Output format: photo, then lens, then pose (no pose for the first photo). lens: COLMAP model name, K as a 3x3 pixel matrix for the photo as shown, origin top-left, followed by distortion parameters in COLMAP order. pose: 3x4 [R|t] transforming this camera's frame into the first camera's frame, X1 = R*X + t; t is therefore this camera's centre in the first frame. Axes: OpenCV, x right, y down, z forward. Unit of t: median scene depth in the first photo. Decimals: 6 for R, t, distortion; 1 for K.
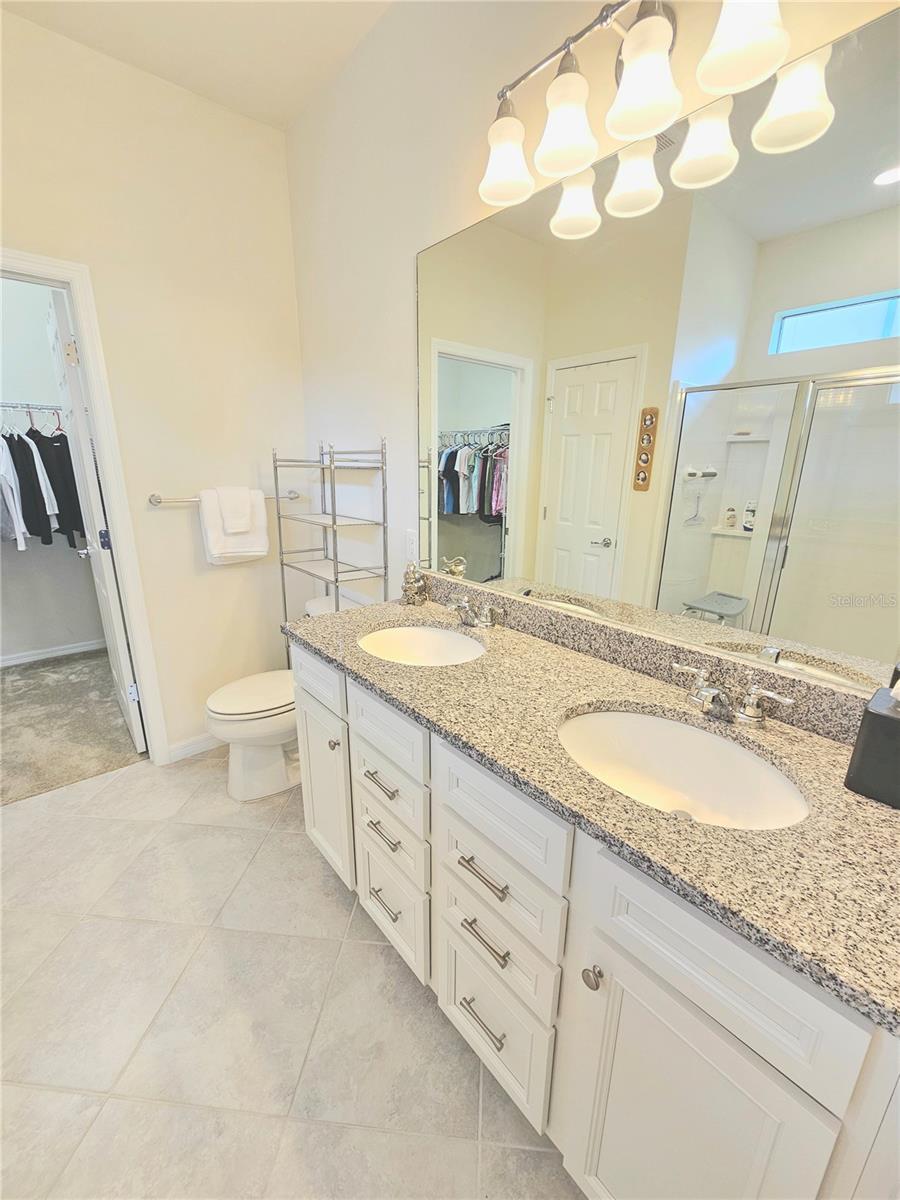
lens RADIAL K [[491.8, 0, 449.4], [0, 491.8, 602.6], [0, 0, 1]] dist [-0.004382, 0.000858]
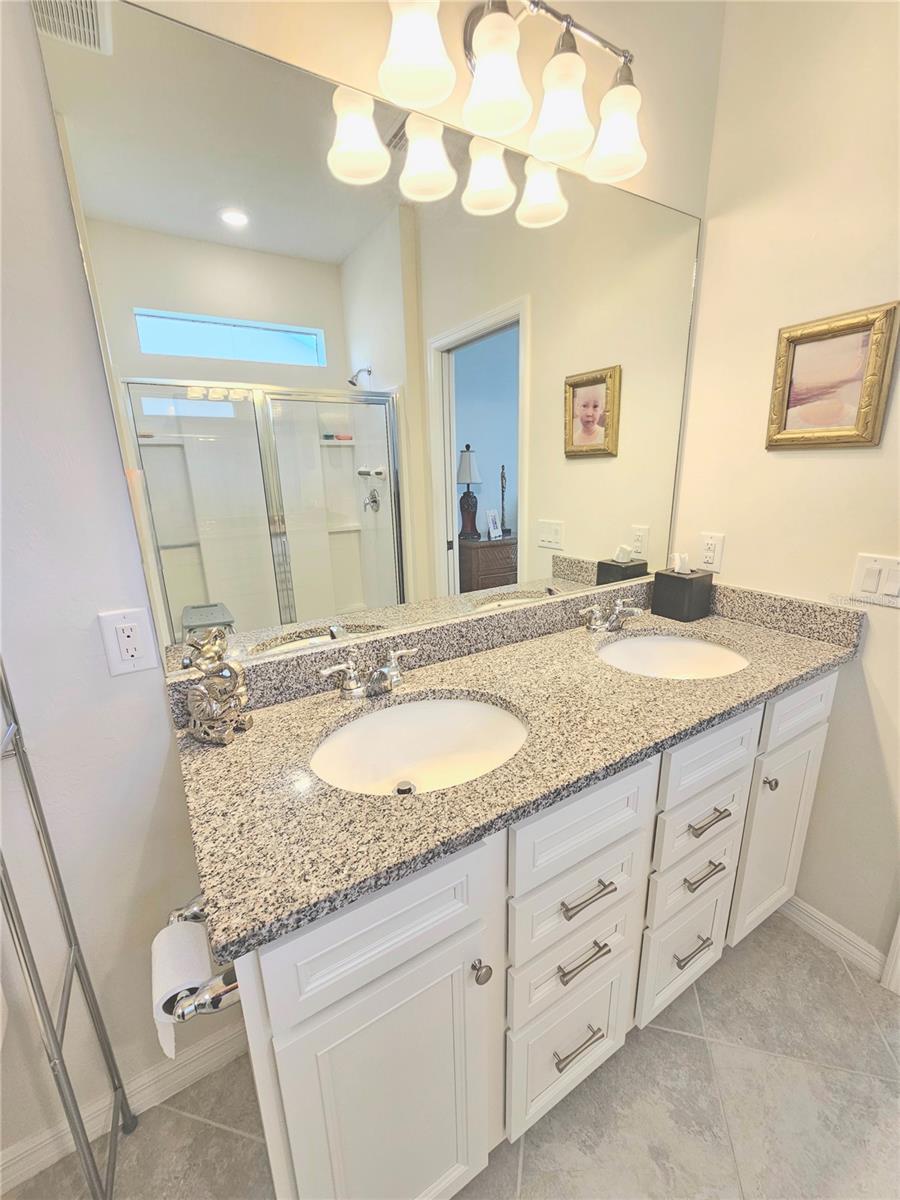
lens RADIAL K [[491.8, 0, 450.3], [0, 491.8, 603.6], [0, 0, 1]] dist [-0.004382, 0.000858]
pose [[0.150690, -0.277056, 0.948964, -0.536087], [0.293830, 0.929096, 0.224597, -0.187235], [-0.943905, 0.244990, 0.221413, 0.674398]]
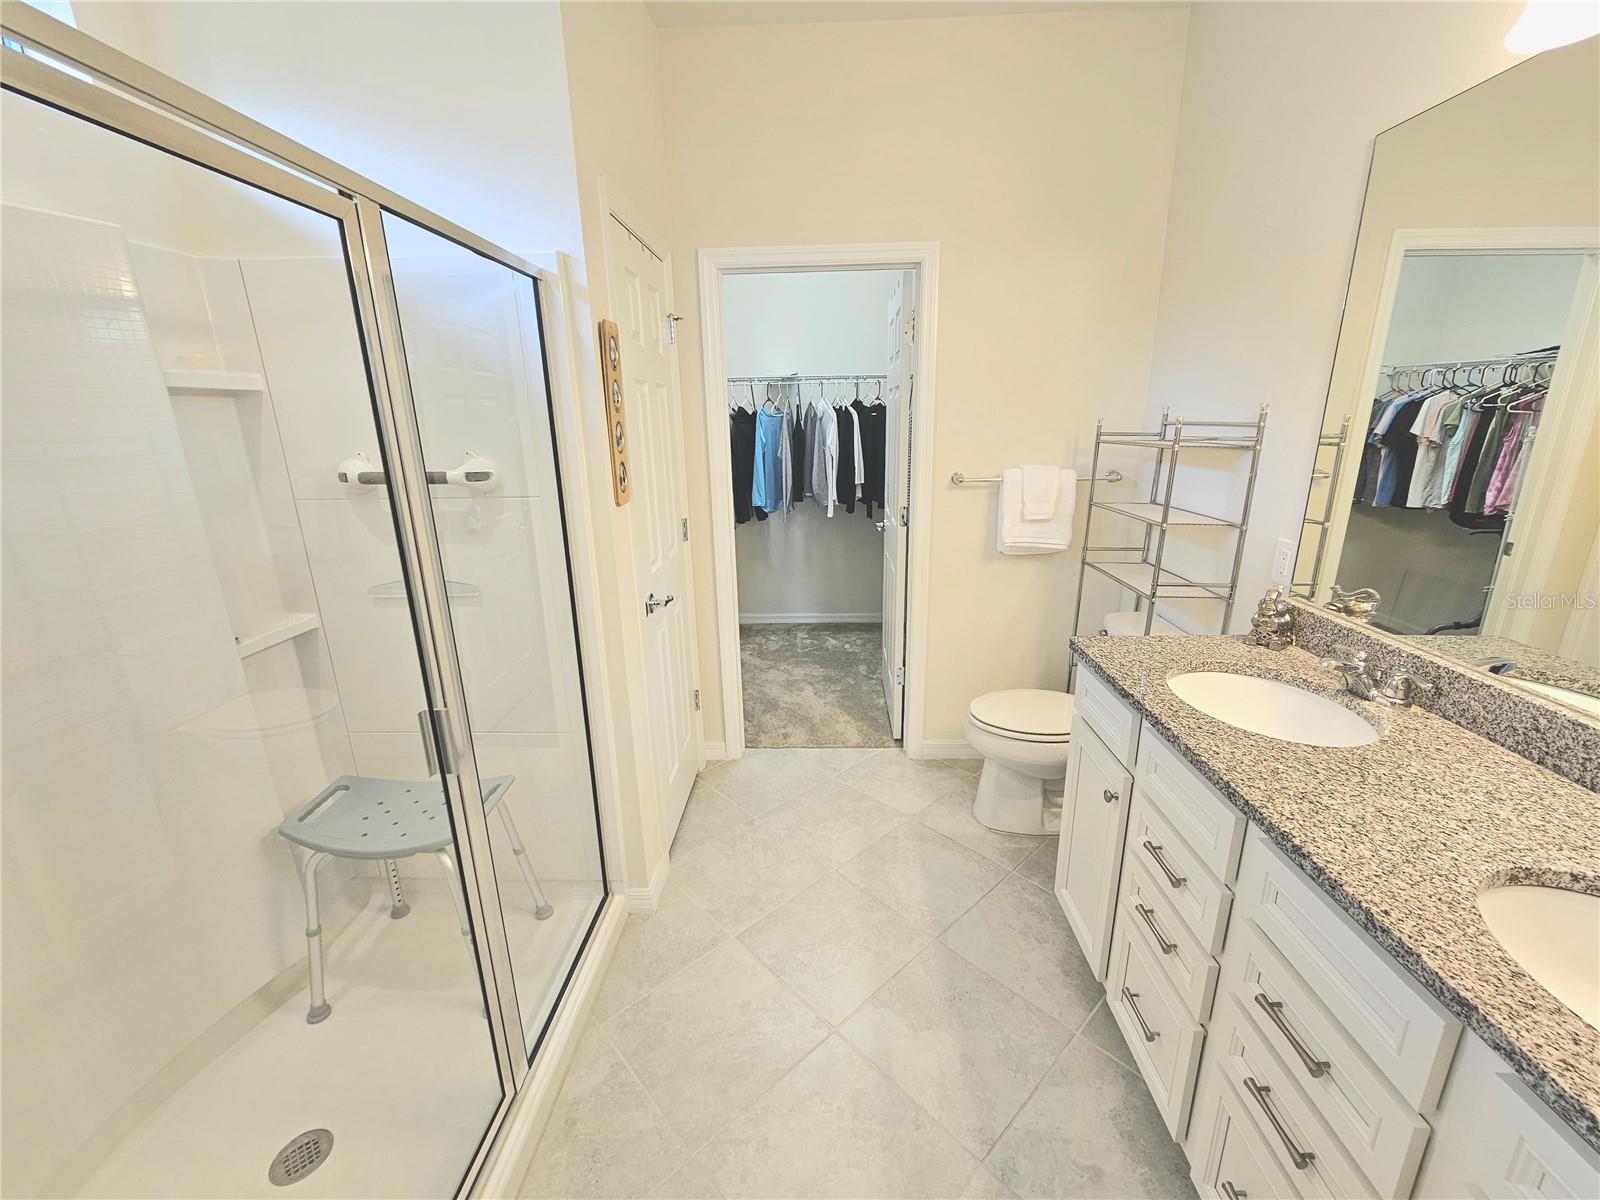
lens RADIAL K [[655.7, 0, 802.6], [0, 655.7, 600.3], [0, 0, 1]] dist [-0.004382, 0.000858]
pose [[0.742933, 0.160506, -0.649837, 0.032262], [-0.159683, 0.985294, 0.060803, -0.013178], [0.650039, 0.058596, 0.757638, -0.143058]]
